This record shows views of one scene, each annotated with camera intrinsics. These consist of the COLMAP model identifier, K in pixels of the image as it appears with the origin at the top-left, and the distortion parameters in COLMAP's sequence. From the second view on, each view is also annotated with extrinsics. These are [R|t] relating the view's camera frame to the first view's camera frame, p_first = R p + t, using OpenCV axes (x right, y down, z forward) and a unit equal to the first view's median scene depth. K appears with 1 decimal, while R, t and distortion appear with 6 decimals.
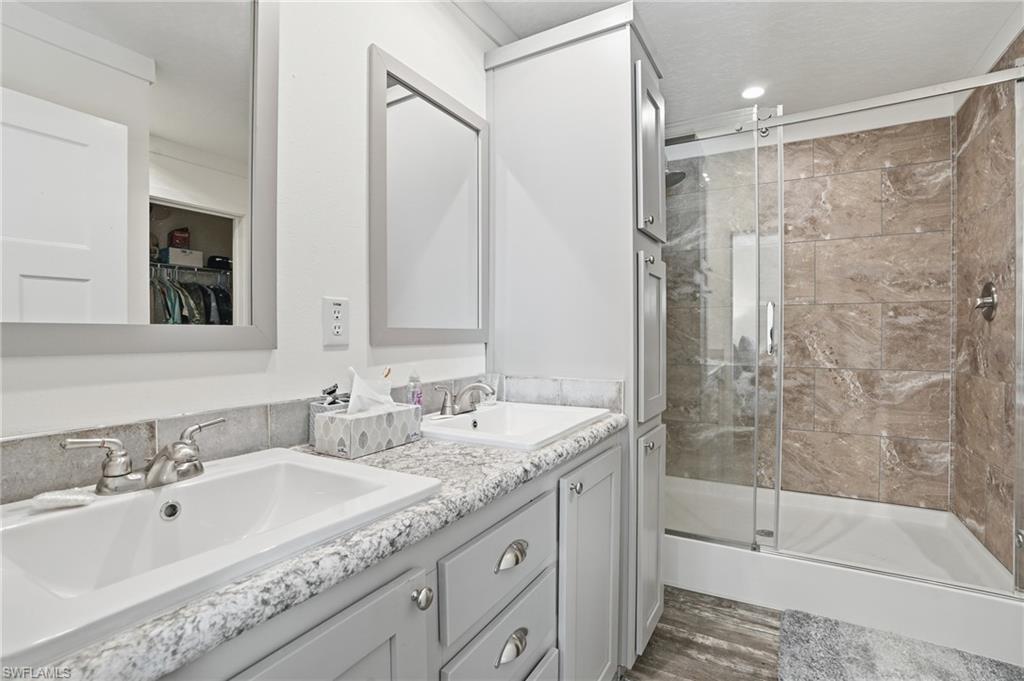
lens RADIAL K [[475.6, 0, 530.3], [0, 475.6, 344.4], [0, 0, 1]] dist [-0.059161, 0.014966]
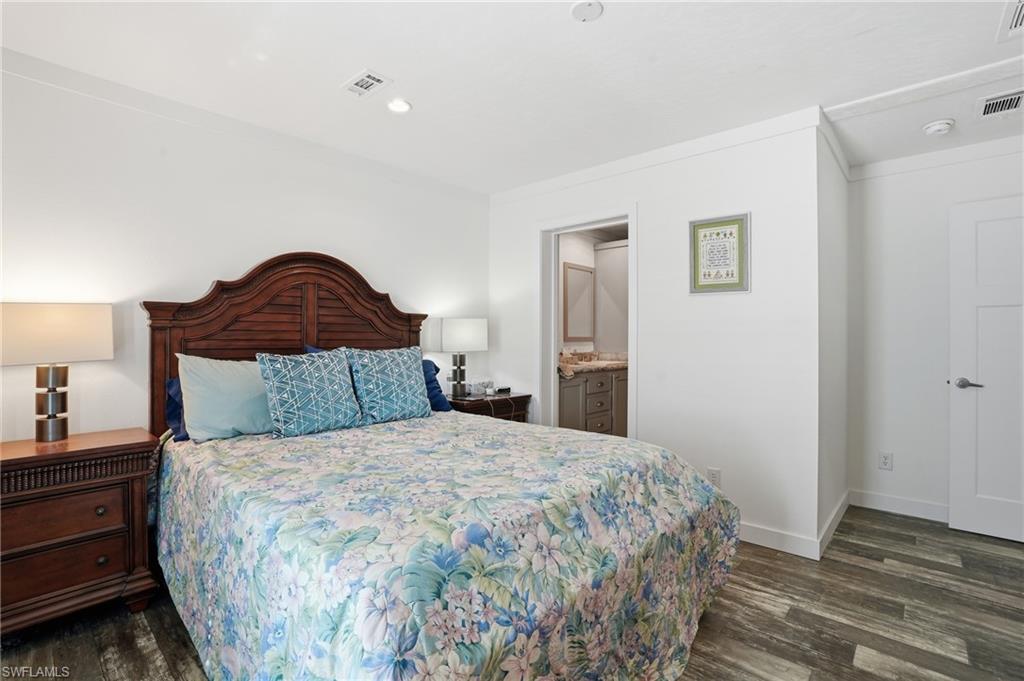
lens RADIAL K [[475.6, 0, 512.7], [0, 475.6, 336.1], [0, 0, 1]] dist [-0.059161, 0.014966]
pose [[0.976196, 0.010256, -0.216649, 0.037911], [-0.013162, 0.999842, -0.011976, 0.004765], [0.216492, 0.014543, 0.976176, -1.347451]]
